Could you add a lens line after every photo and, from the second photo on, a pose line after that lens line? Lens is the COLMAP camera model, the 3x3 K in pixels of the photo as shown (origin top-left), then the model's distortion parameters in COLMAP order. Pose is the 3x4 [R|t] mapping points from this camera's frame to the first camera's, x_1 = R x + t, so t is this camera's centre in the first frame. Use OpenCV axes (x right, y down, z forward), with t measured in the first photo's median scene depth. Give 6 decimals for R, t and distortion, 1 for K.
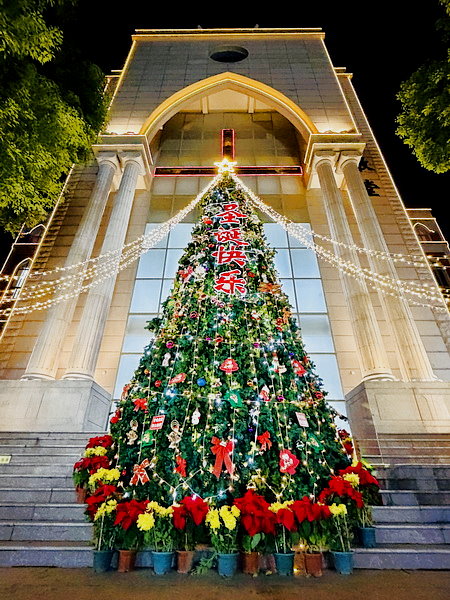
lens RADIAL K [[297.8, 0, 225.7], [0, 297.8, 300.5], [0, 0, 1]] dist [-0.001320, -0.000903]
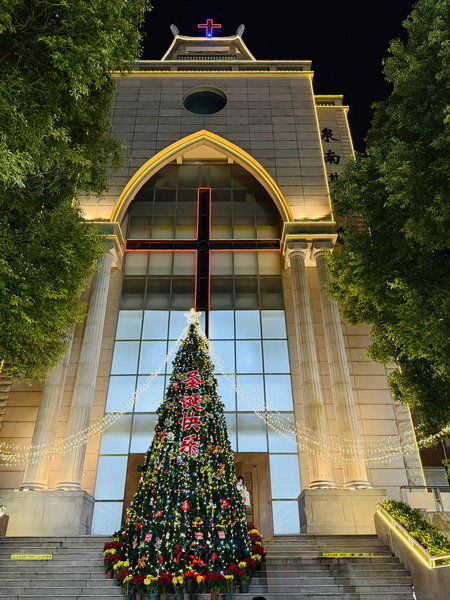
lens RADIAL K [[456.7, 0, 224.9], [0, 456.7, 296.8], [0, 0, 1]] dist [0.016698, -0.040954]
pose [[0.999863, -0.004685, 0.015845, 0.206779], [0.004971, 0.999824, -0.018079, -0.980935], [-0.015757, 0.018155, 0.999711, -1.800927]]
